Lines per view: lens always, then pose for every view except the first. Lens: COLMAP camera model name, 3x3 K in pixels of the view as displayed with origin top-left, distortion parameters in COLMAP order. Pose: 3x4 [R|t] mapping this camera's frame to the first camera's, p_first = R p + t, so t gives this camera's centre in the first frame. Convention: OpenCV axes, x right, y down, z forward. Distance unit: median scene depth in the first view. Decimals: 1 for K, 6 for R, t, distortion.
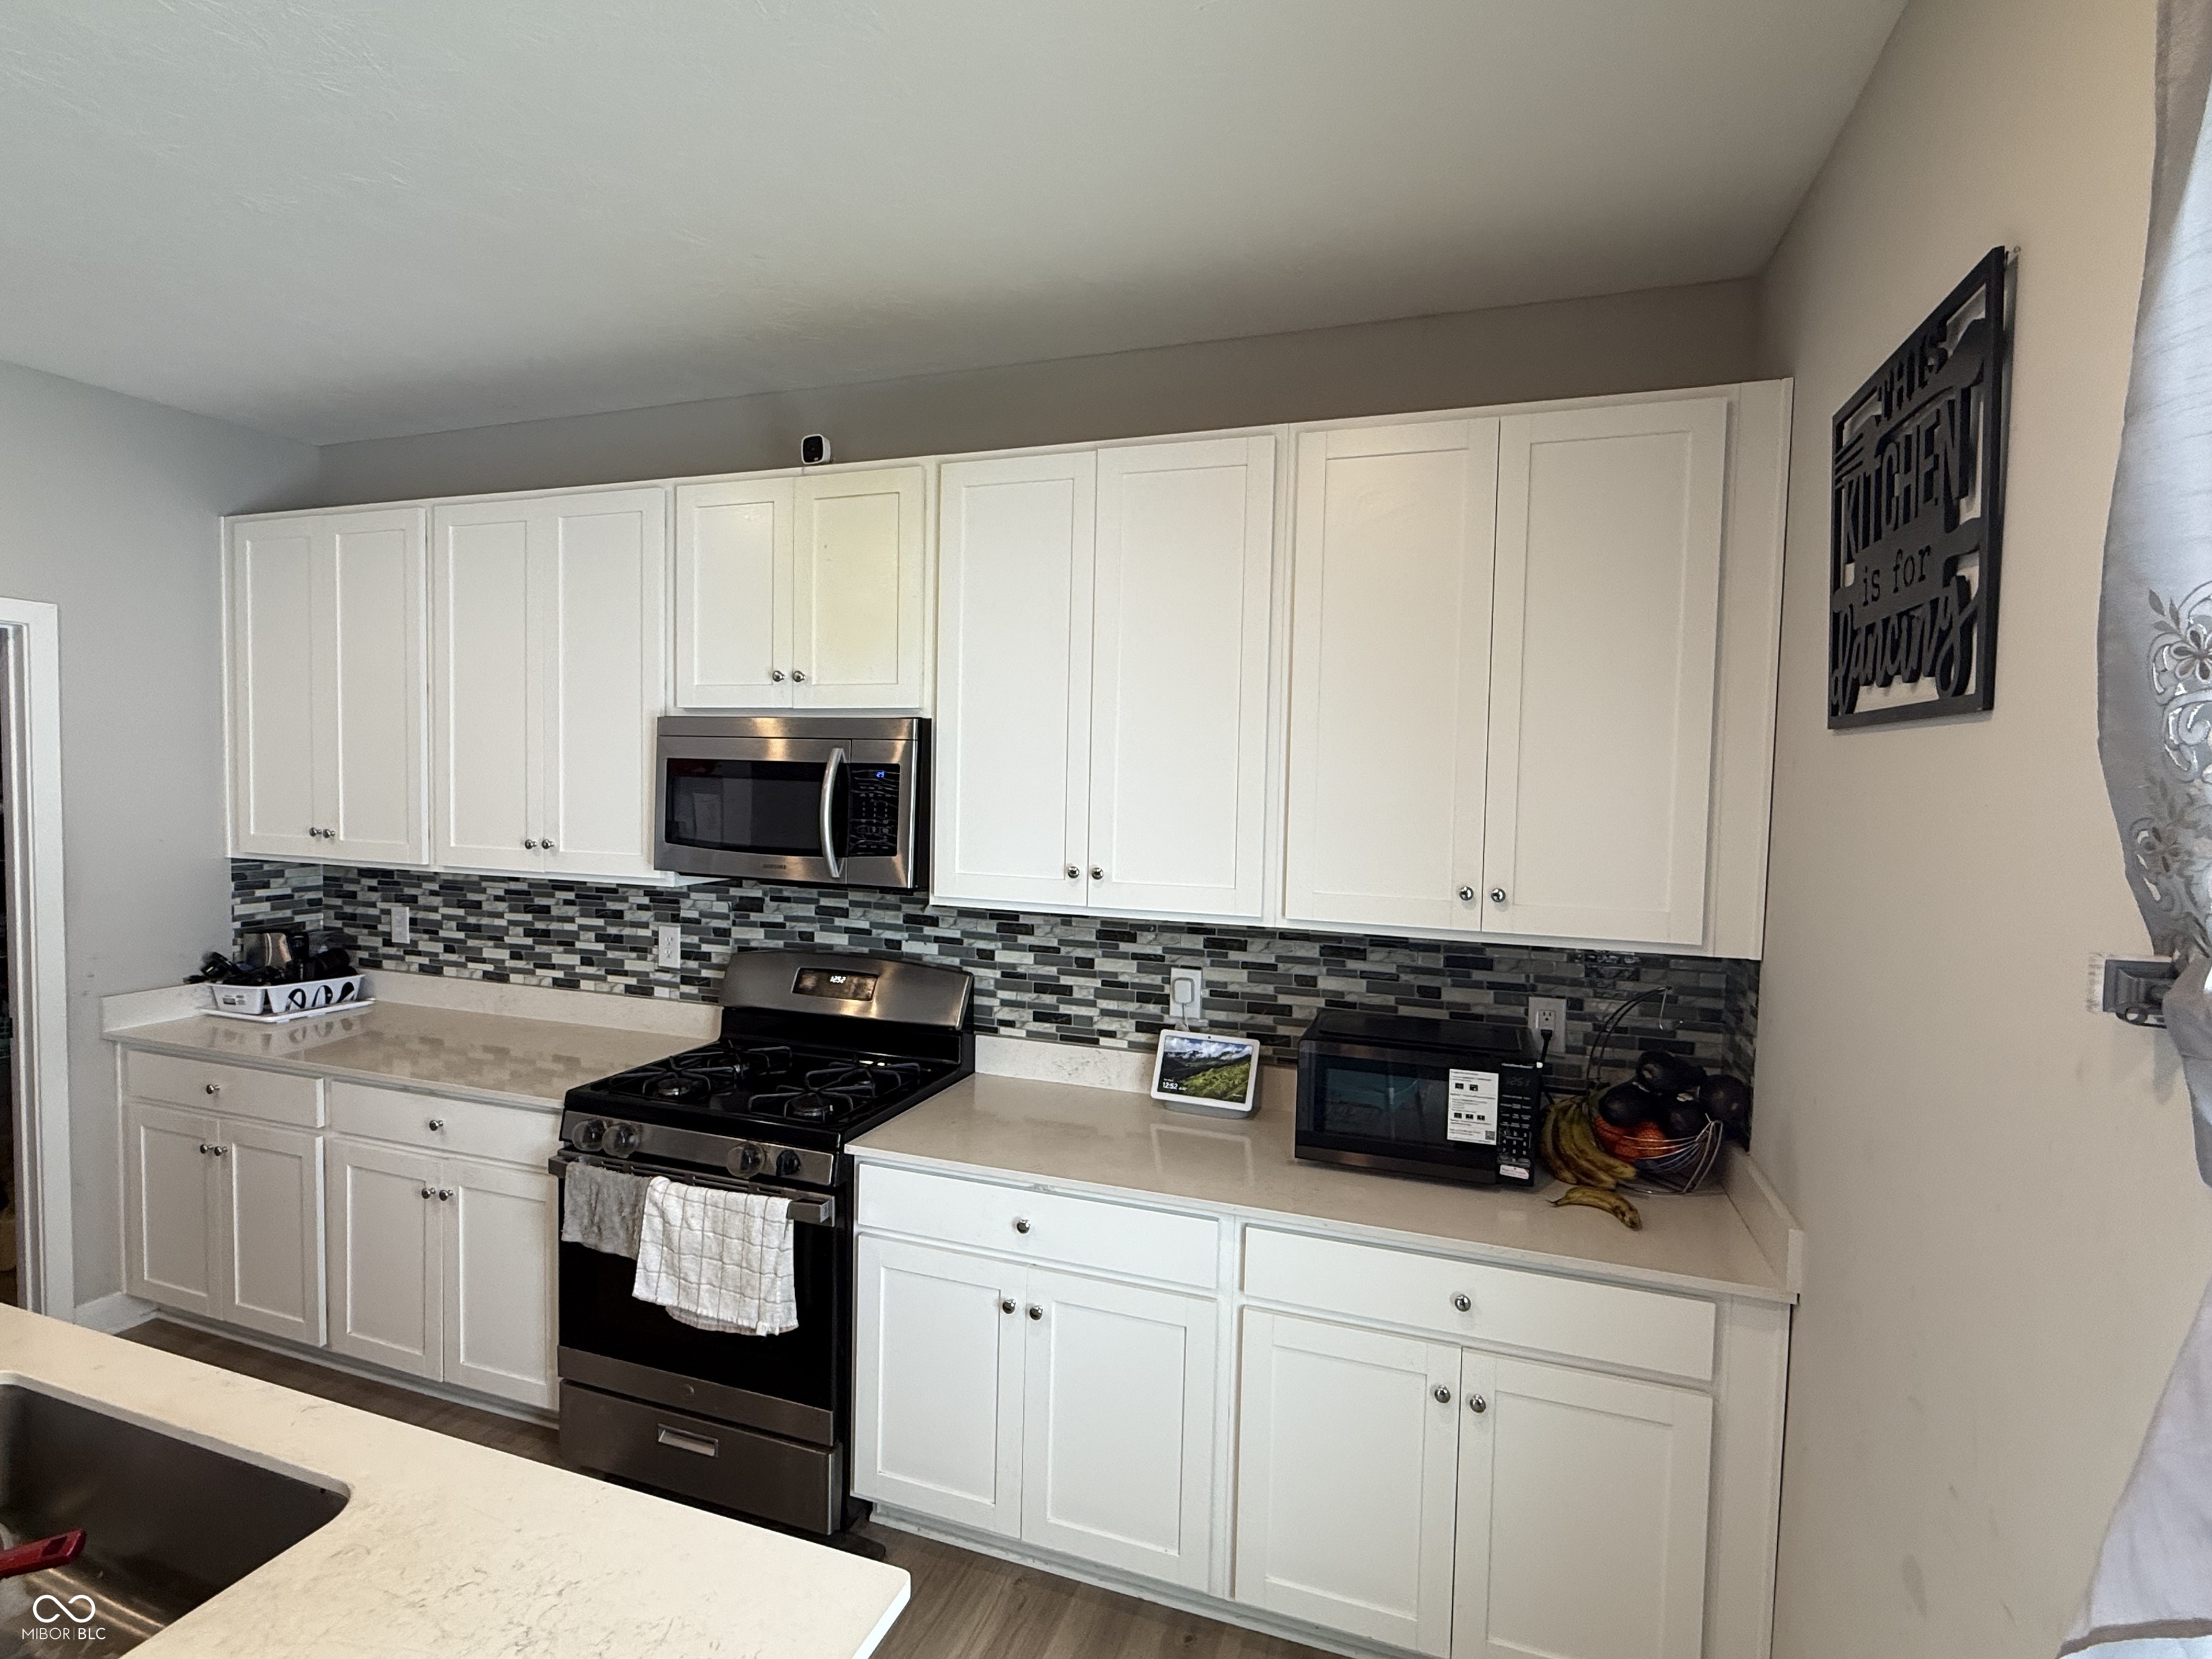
lens RADIAL K [[1087.8, 0, 1103.5], [0, 1087.8, 824.6], [0, 0, 1]] dist [-0.000842, 0.000263]
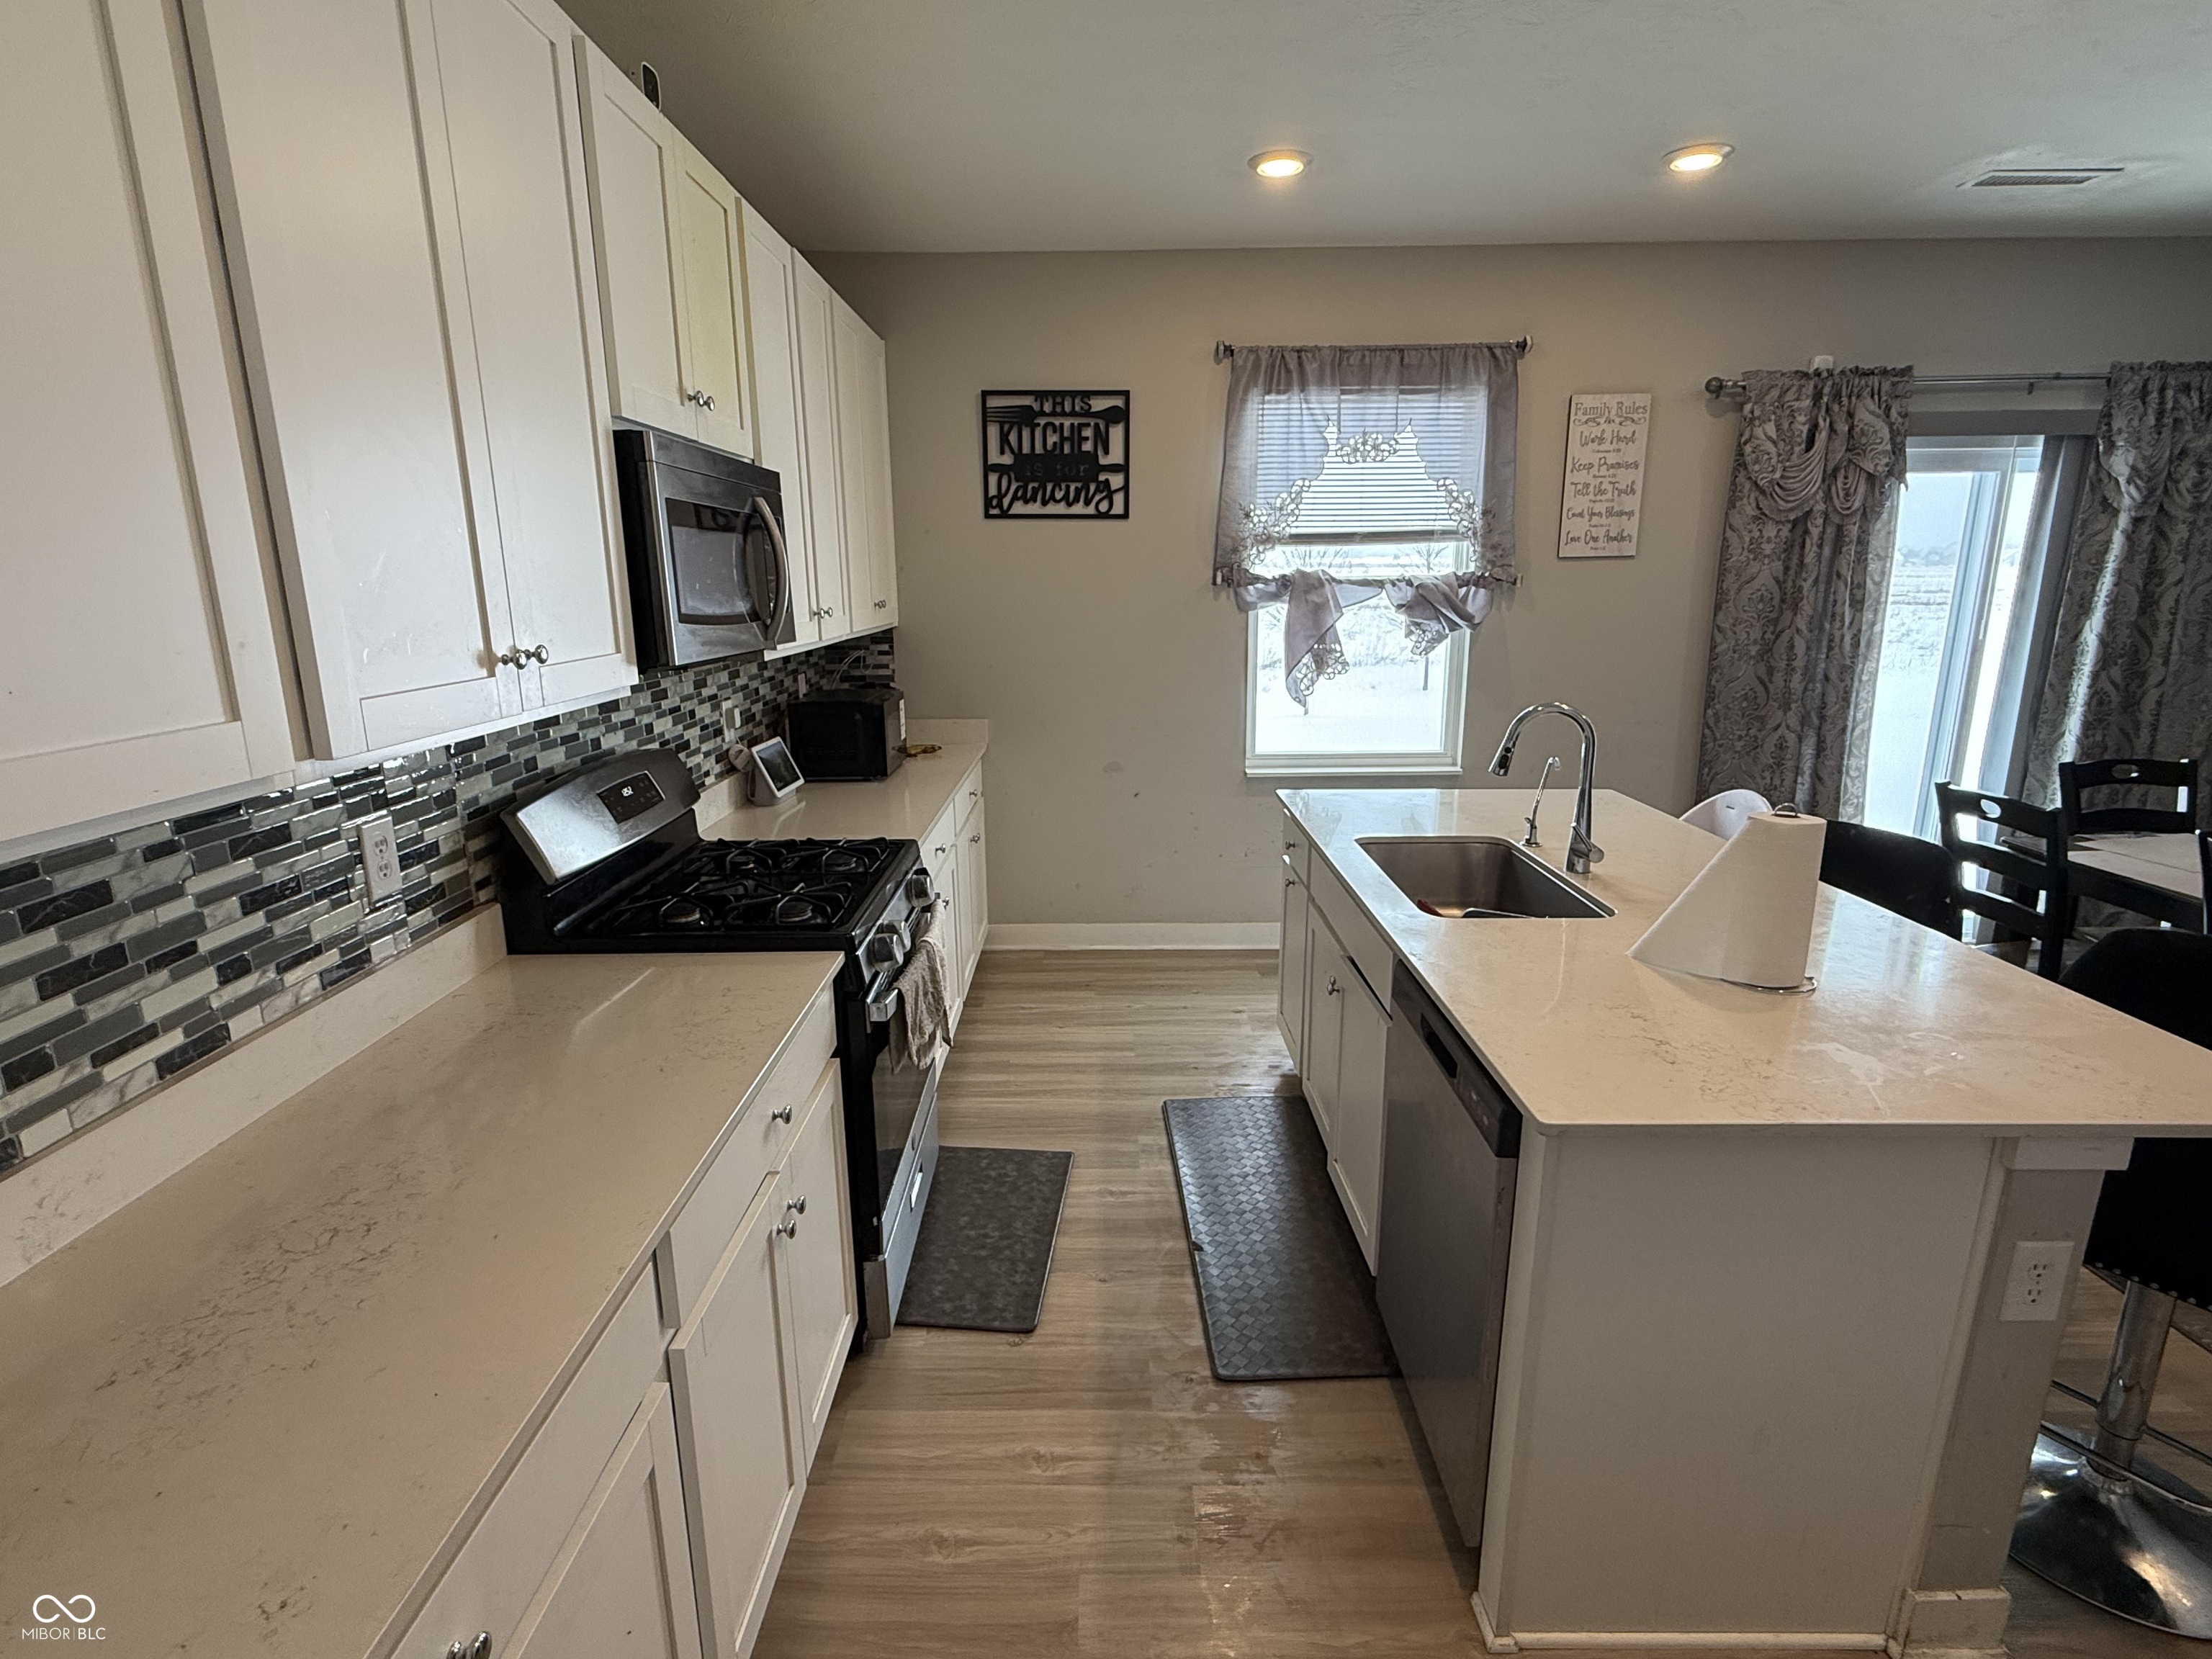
lens RADIAL K [[1087.8, 0, 1103.5], [0, 1087.8, 824.6], [0, 0, 1]] dist [-0.000842, 0.000263]
pose [[-0.332198, -0.231422, 0.914379, -1.147341], [0.044969, 0.964445, 0.260431, -0.027690], [-0.942137, 0.127634, -0.309980, 0.964931]]
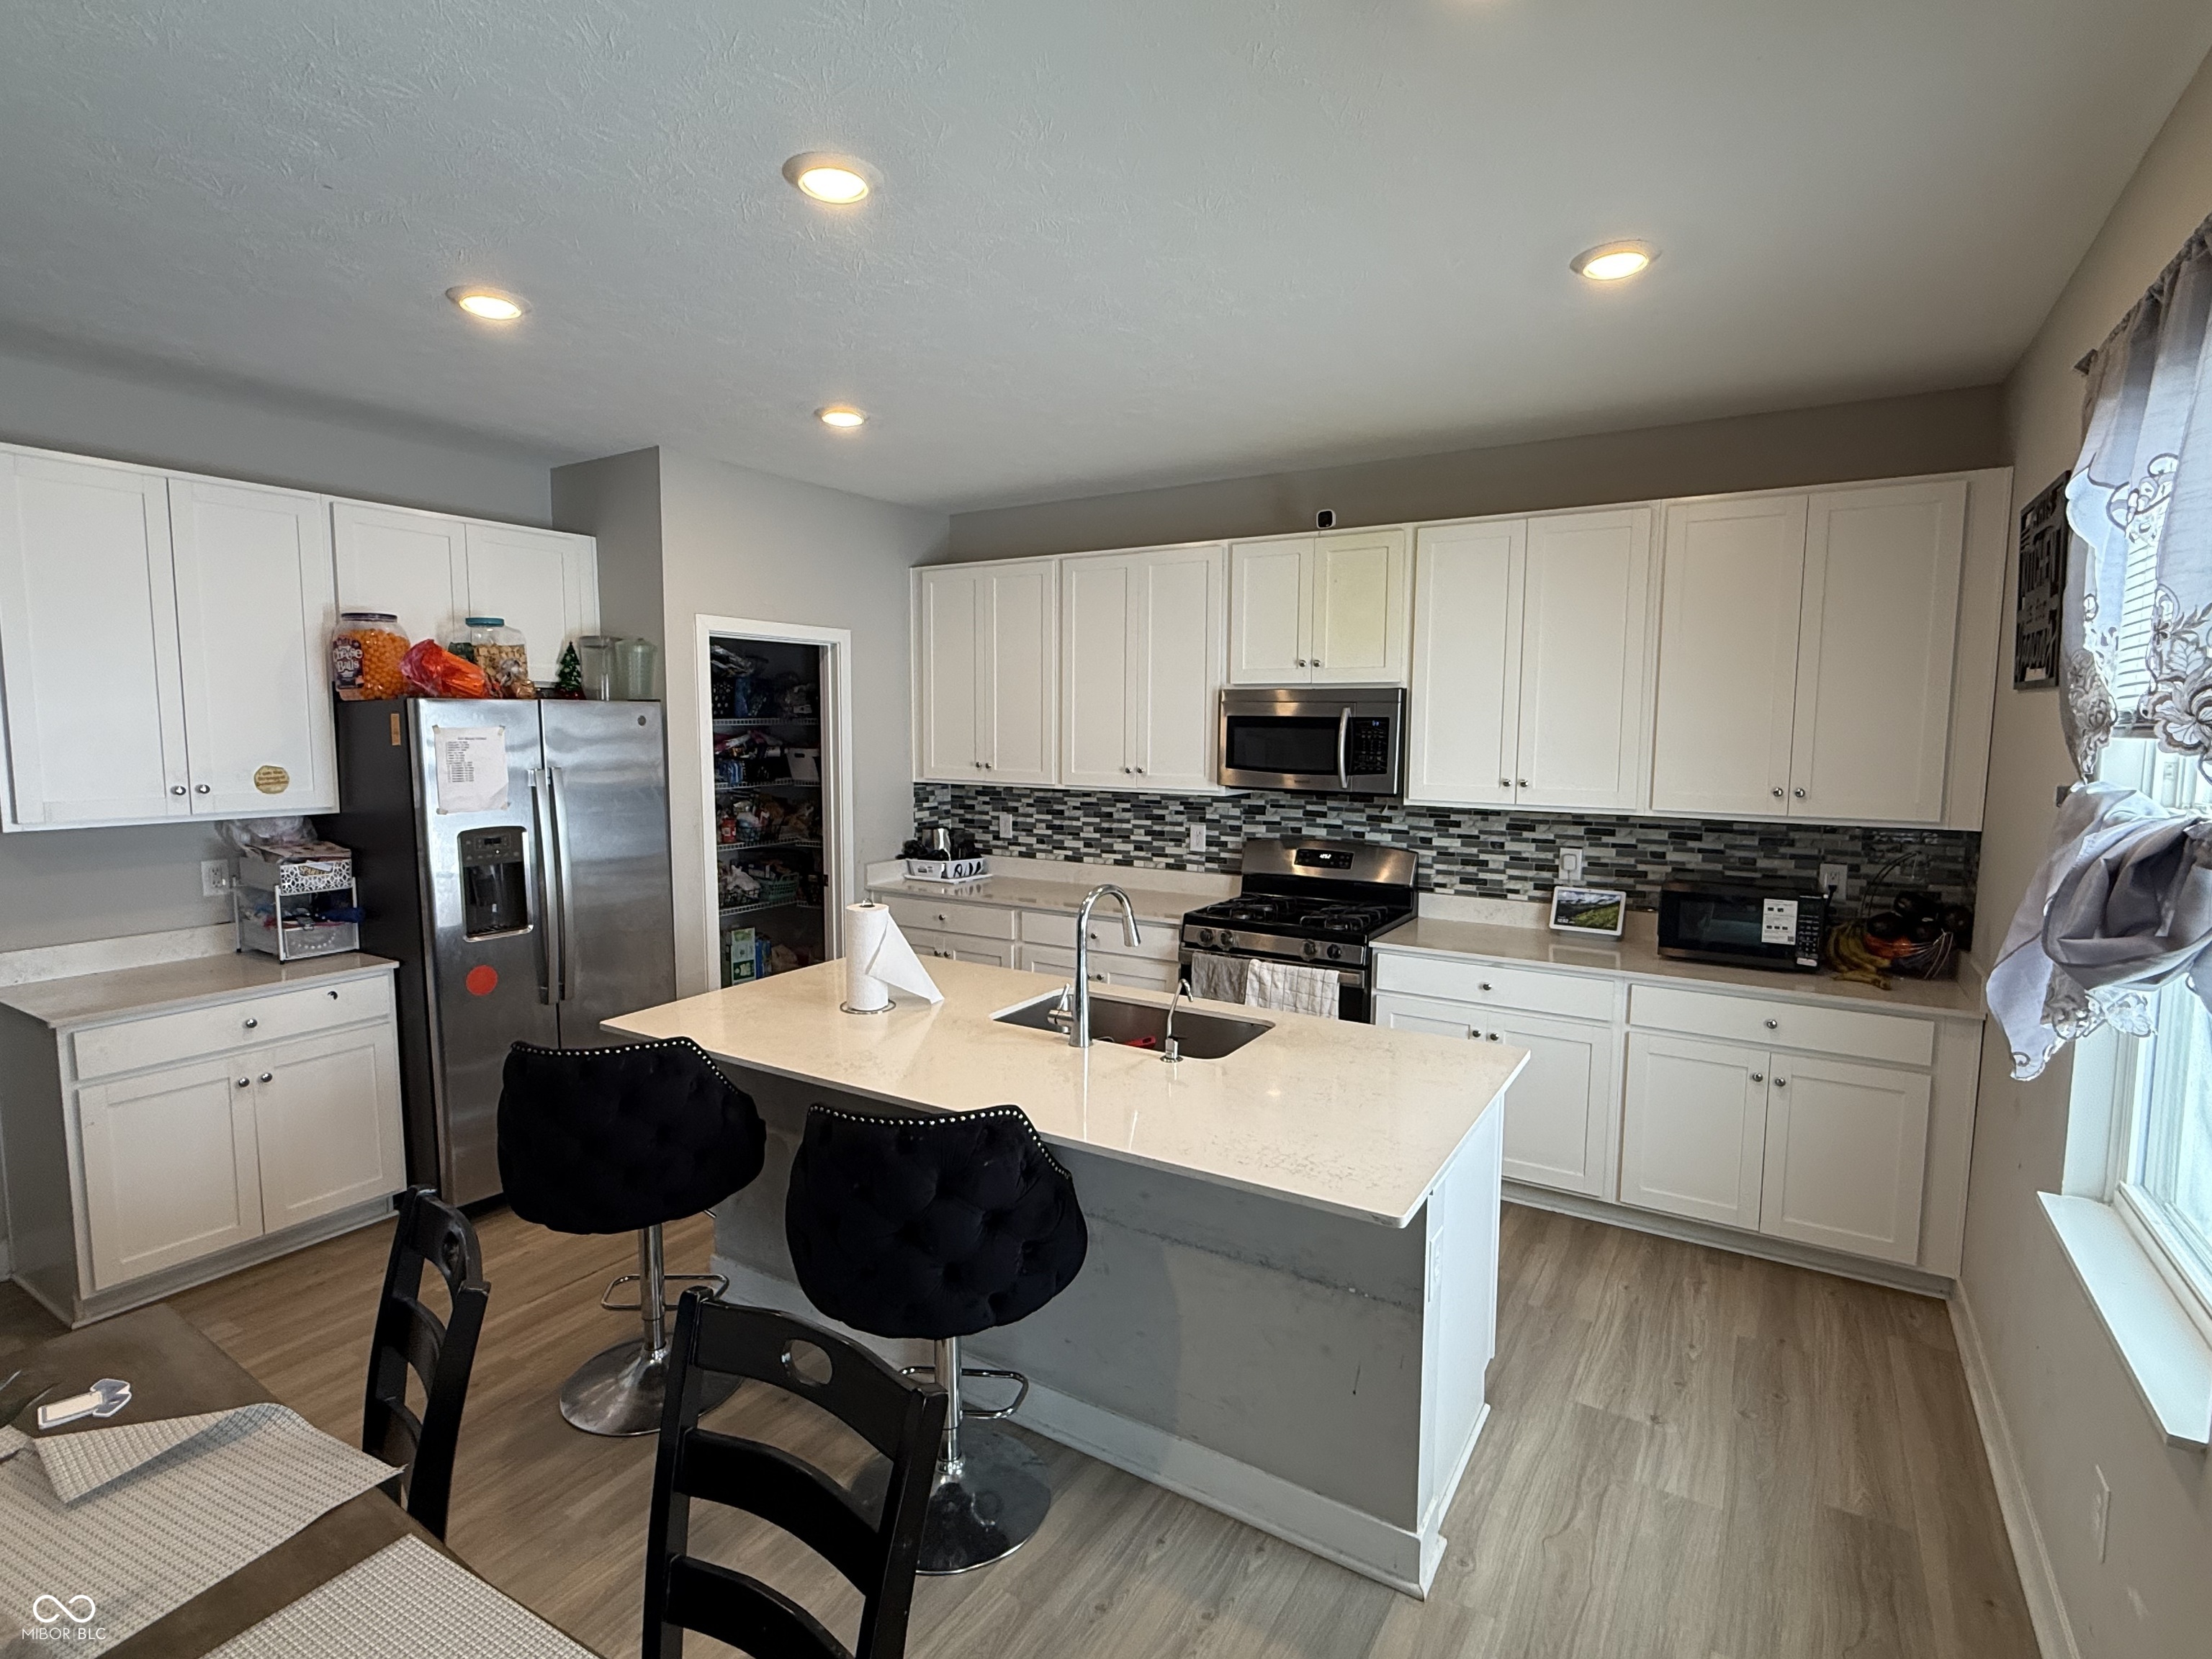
lens RADIAL K [[1087.8, 0, 1103.5], [0, 1087.8, 824.6], [0, 0, 1]] dist [-0.000842, 0.000263]
pose [[0.976286, 0.006050, -0.216398, -0.227852], [0.004036, 0.998927, 0.046134, 0.025121], [0.216445, -0.045914, 0.975215, -0.613689]]
